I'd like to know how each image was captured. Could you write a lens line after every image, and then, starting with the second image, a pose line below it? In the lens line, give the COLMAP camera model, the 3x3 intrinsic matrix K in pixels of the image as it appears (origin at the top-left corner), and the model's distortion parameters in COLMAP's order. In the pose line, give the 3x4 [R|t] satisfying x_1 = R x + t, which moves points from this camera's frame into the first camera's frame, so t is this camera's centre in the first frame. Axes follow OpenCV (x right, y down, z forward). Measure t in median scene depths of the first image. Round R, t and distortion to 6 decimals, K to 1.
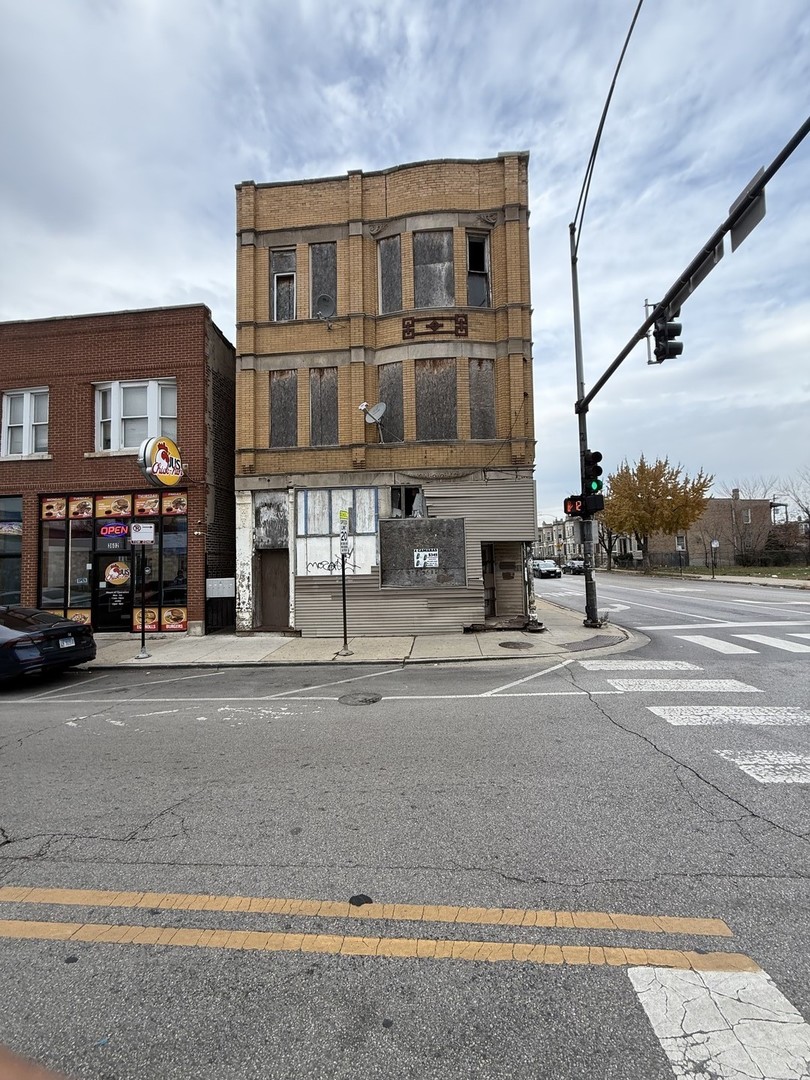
lens RADIAL K [[481.3, 0, 393.4], [0, 481.3, 537.3], [0, 0, 1]] dist [0.002173, 0.000562]
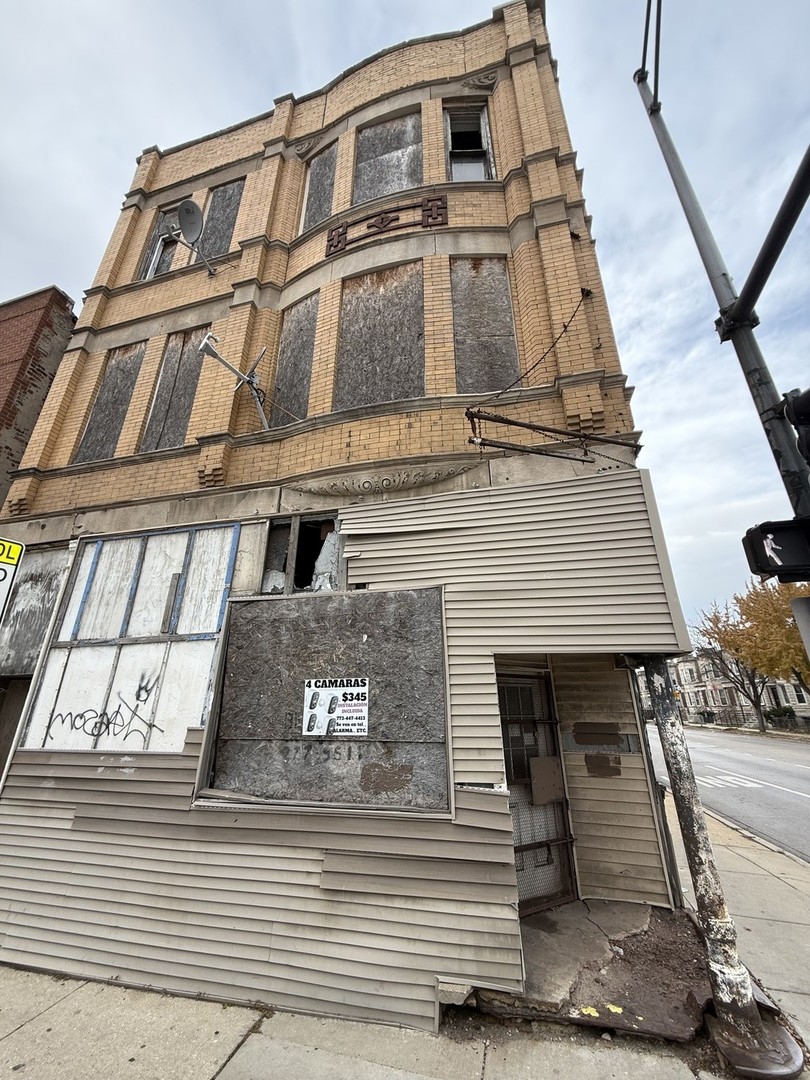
lens RADIAL K [[428.1, 0, 405.0], [0, 428.1, 540.0], [0, 0, 1]] dist [0.000721, 0.000128]
pose [[0.984988, -0.042099, -0.167412, 0.169601], [-0.013921, 0.947276, -0.320115, 0.027209], [0.172062, 0.317640, 0.932470, 0.680340]]
